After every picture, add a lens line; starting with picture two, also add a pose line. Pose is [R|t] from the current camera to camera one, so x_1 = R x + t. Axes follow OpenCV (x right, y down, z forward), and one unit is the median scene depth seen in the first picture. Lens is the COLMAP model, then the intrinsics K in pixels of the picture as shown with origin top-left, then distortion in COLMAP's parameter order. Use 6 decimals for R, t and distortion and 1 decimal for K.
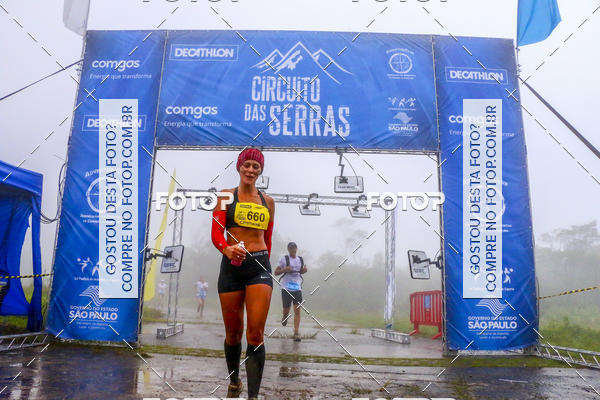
lens RADIAL K [[504.2, 0, 297.6], [0, 504.2, 198.4], [0, 0, 1]] dist [-0.177023, 0.149729]
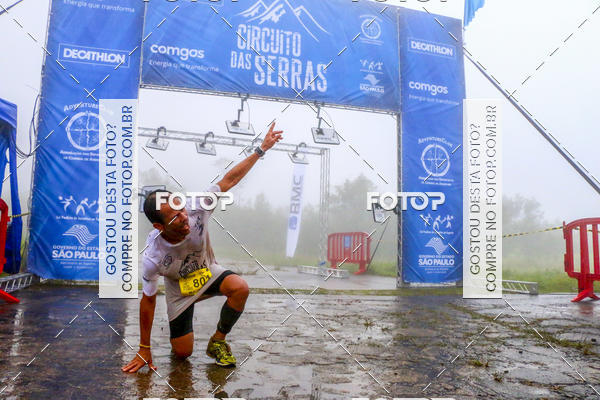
lens RADIAL K [[504.2, 0, 298.5], [0, 504.2, 194.5], [0, 0, 1]] dist [-0.177023, 0.149729]
pose [[0.953830, 0.031683, 0.298671, -0.269549], [-0.065830, 0.992294, 0.104971, -0.011953], [-0.293043, -0.119786, 0.948566, -0.041693]]
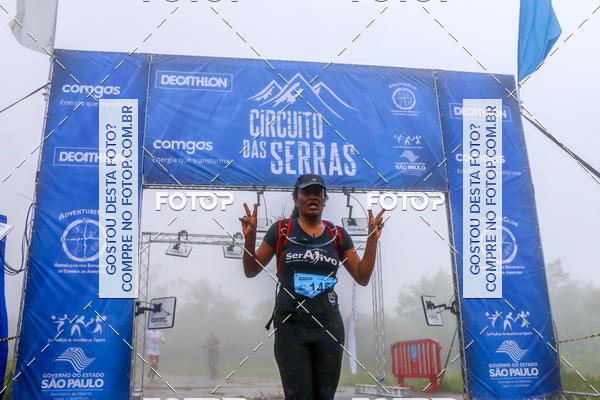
lens RADIAL K [[570.4, 0, 297.1], [0, 570.4, 196.5], [0, 0, 1]] dist [-0.067243, 0.000000]
pose [[0.987796, 0.000305, 0.155752, -0.170976], [0.011263, 0.997240, -0.073385, -0.006794], [-0.155344, 0.074244, 0.985067, -0.036496]]
